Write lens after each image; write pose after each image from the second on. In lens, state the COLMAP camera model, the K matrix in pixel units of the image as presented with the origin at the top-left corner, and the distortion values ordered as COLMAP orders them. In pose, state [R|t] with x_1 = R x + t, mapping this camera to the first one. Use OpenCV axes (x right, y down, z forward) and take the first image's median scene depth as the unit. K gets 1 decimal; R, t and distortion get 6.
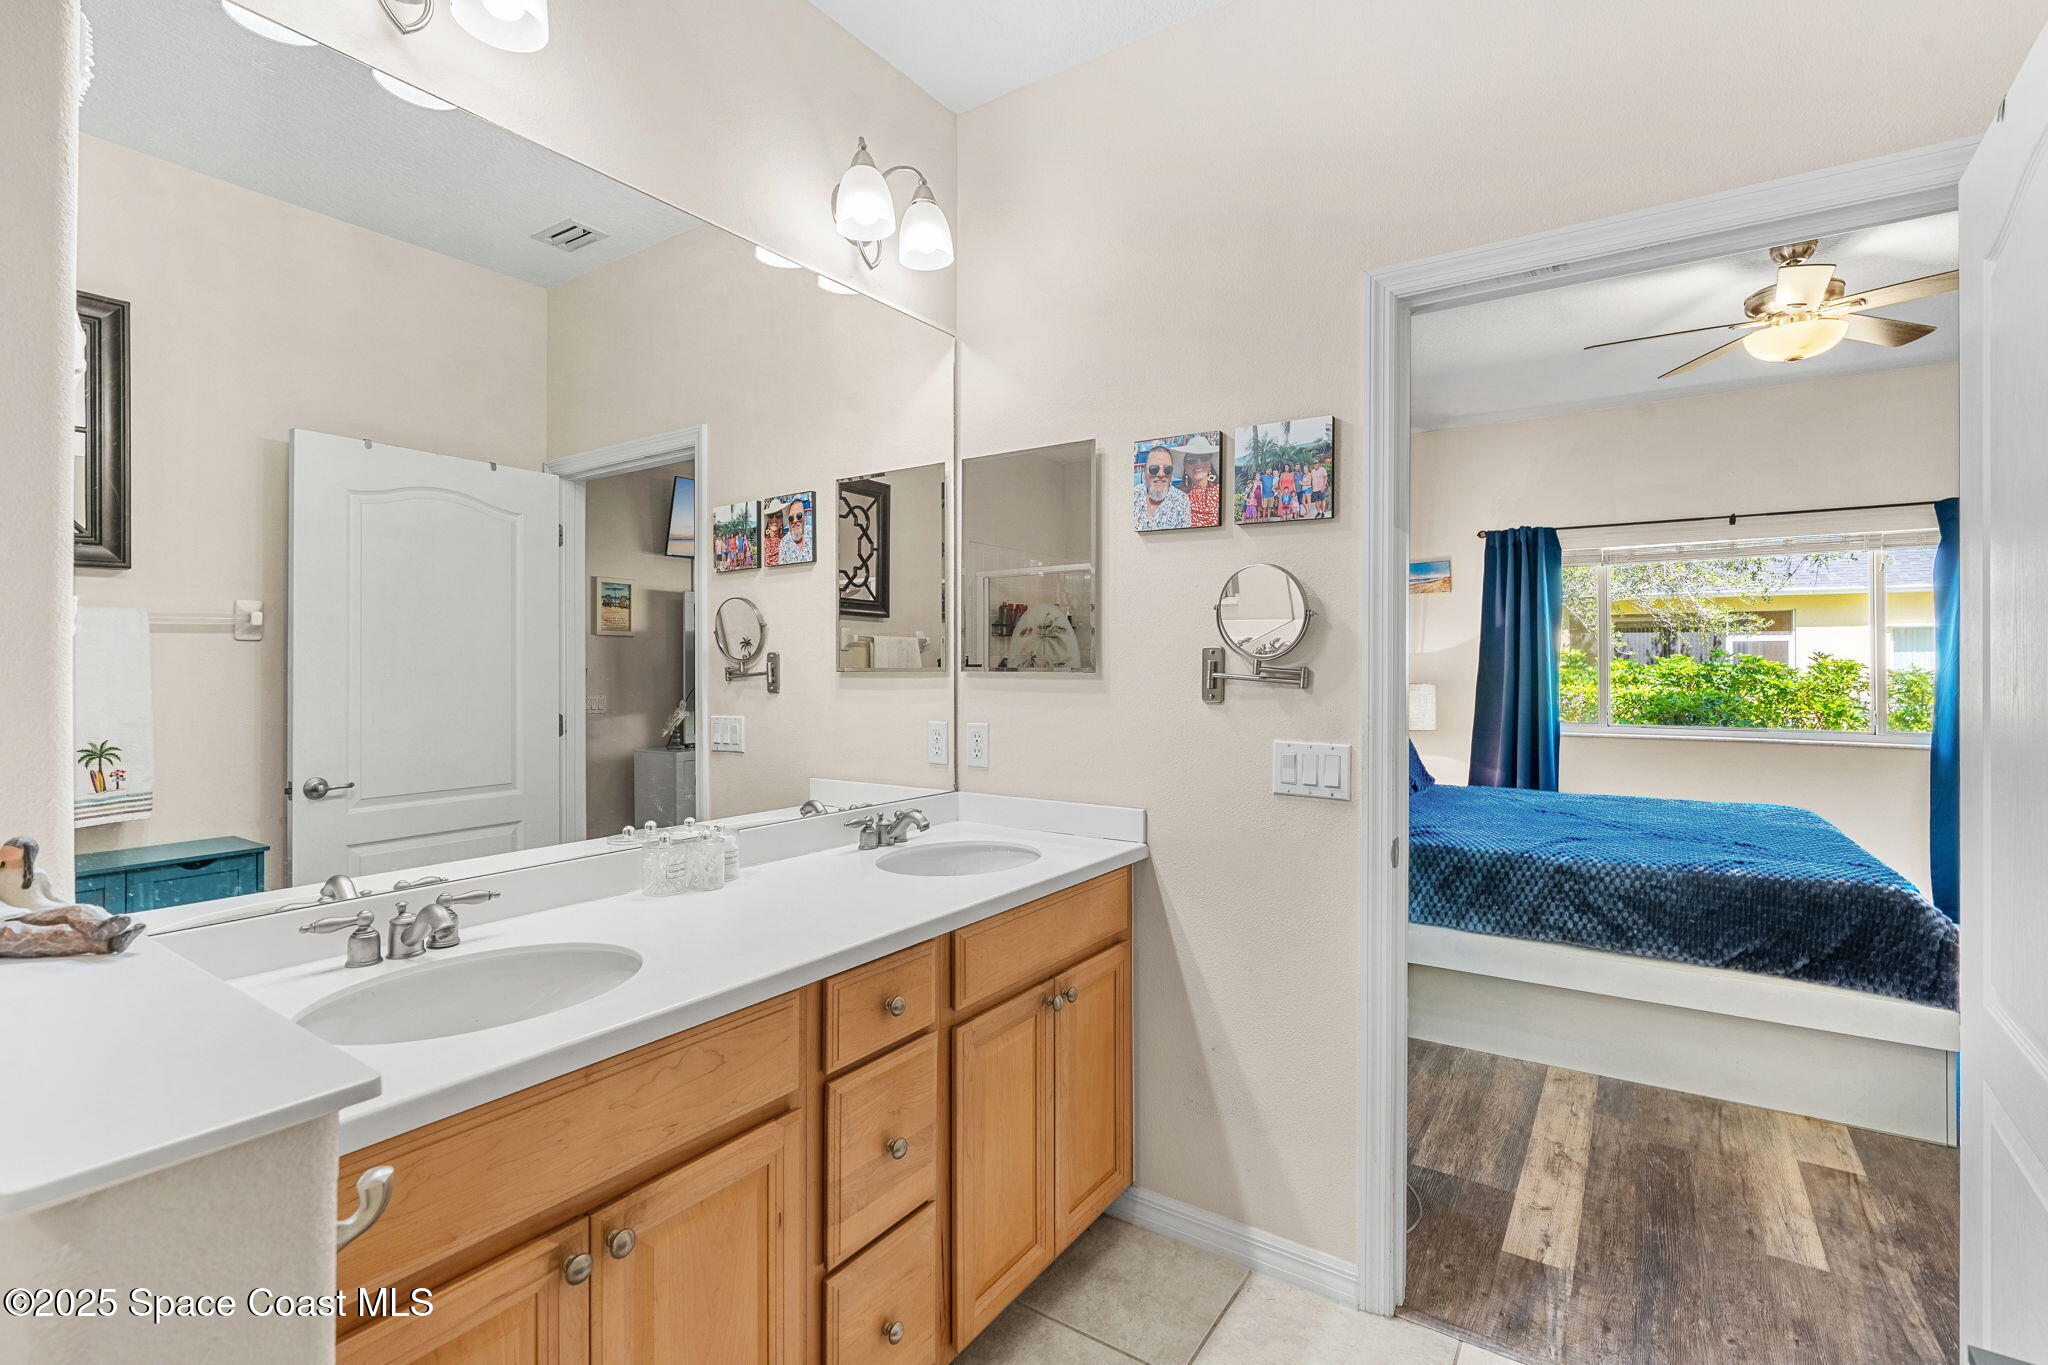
lens RADIAL K [[921.8, 0, 1018.1], [0, 921.8, 647.2], [0, 0, 1]] dist [-0.001103, -0.000020]
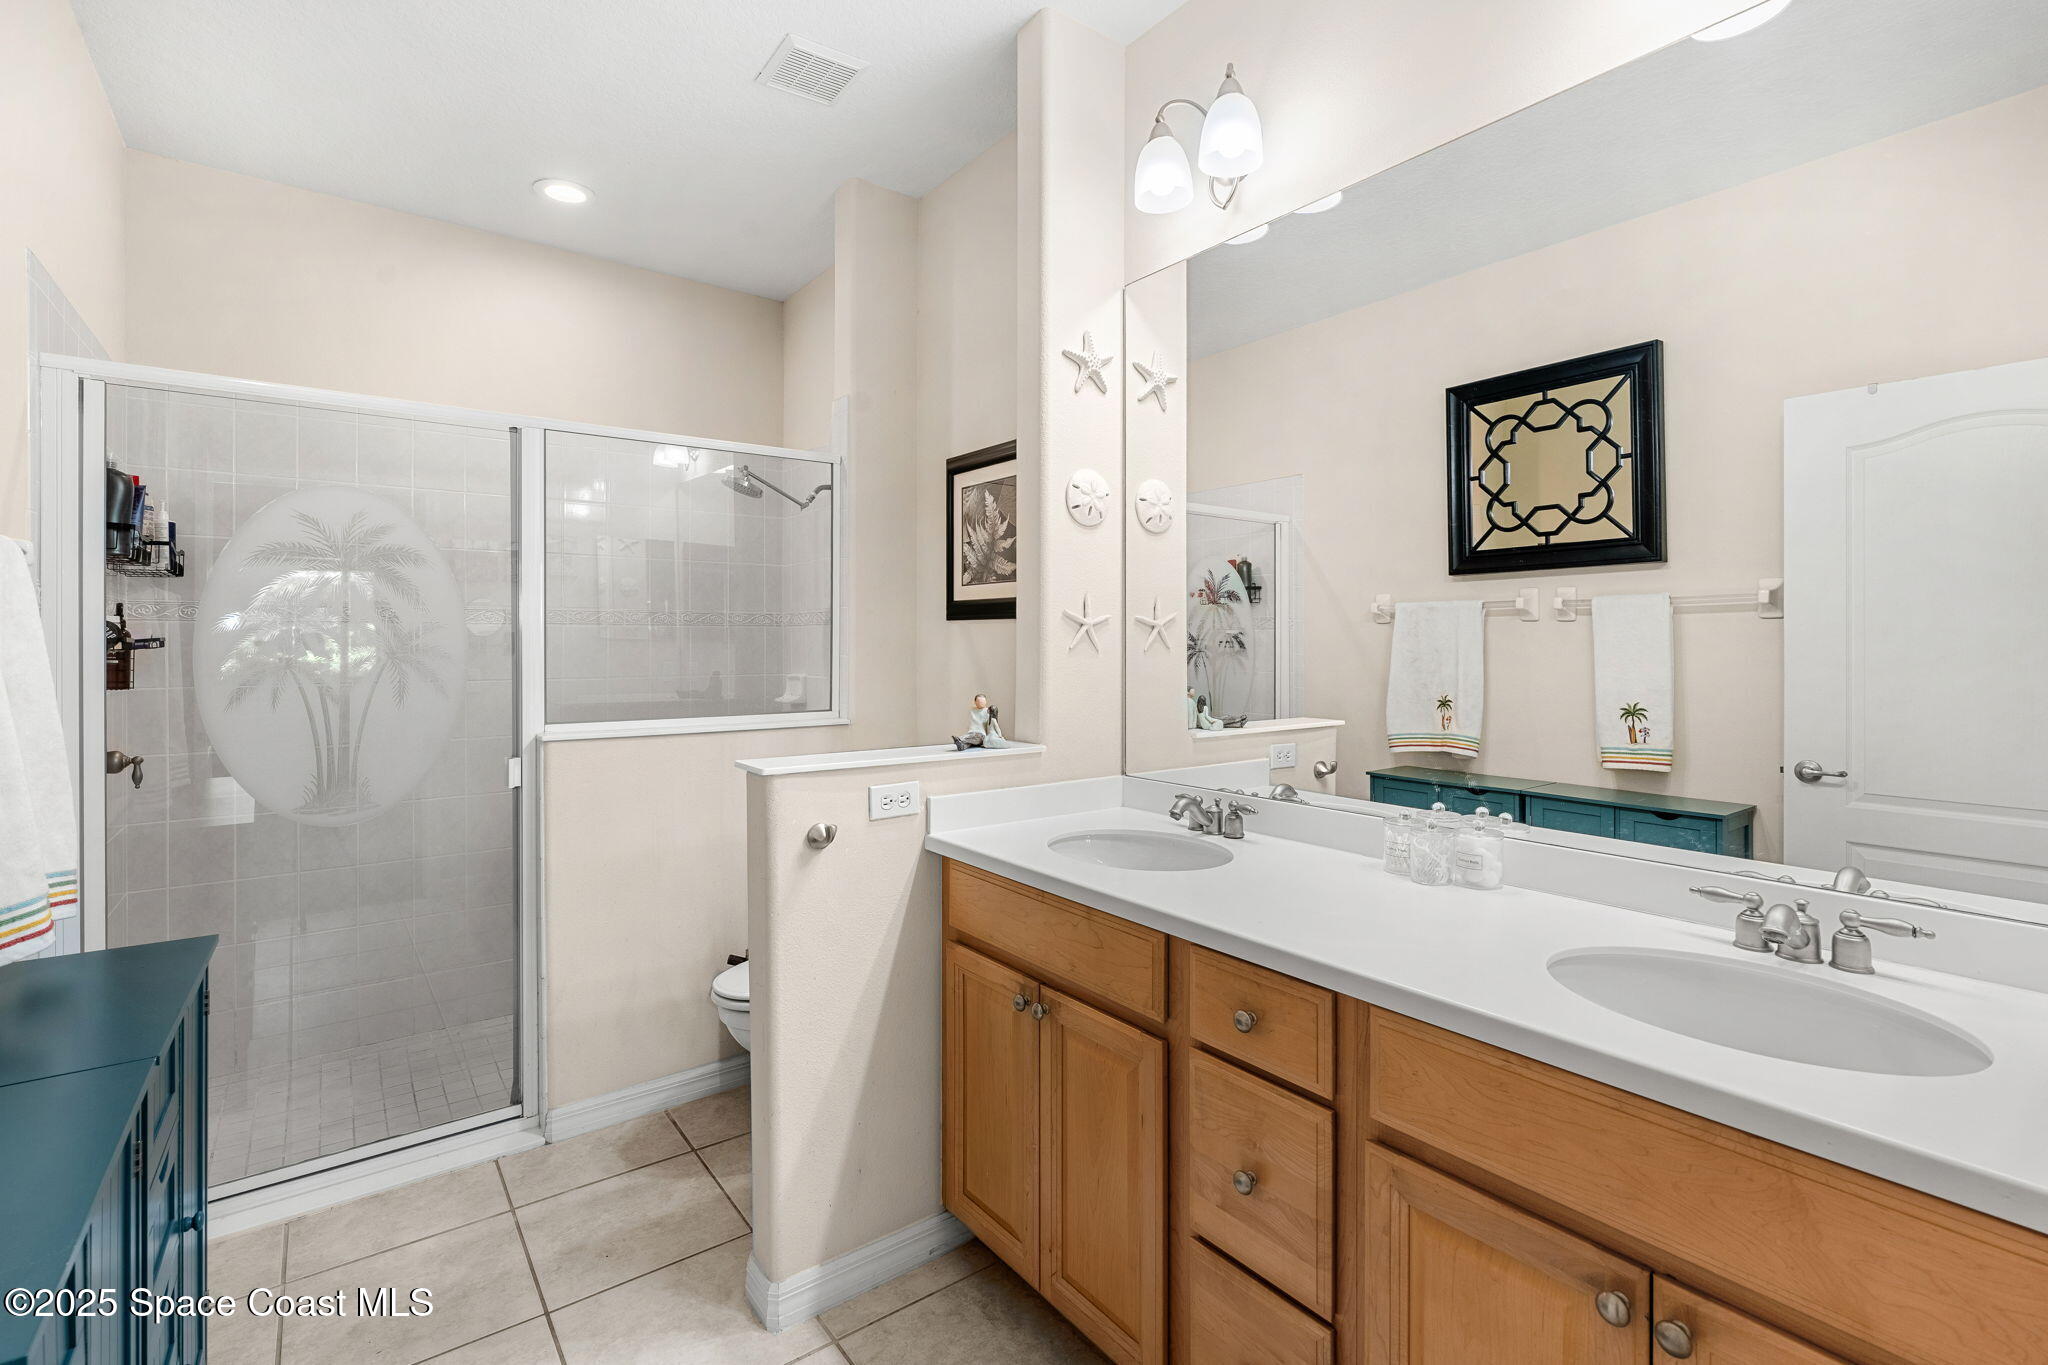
lens RADIAL K [[921.8, 0, 1018.1], [0, 921.8, 647.2], [0, 0, 1]] dist [-0.001103, -0.000020]
pose [[-0.311097, 0.004488, -0.950367, 0.586460], [0.019690, 0.999805, -0.001724, 0.018456], [0.950174, -0.019249, -0.311125, 0.808642]]
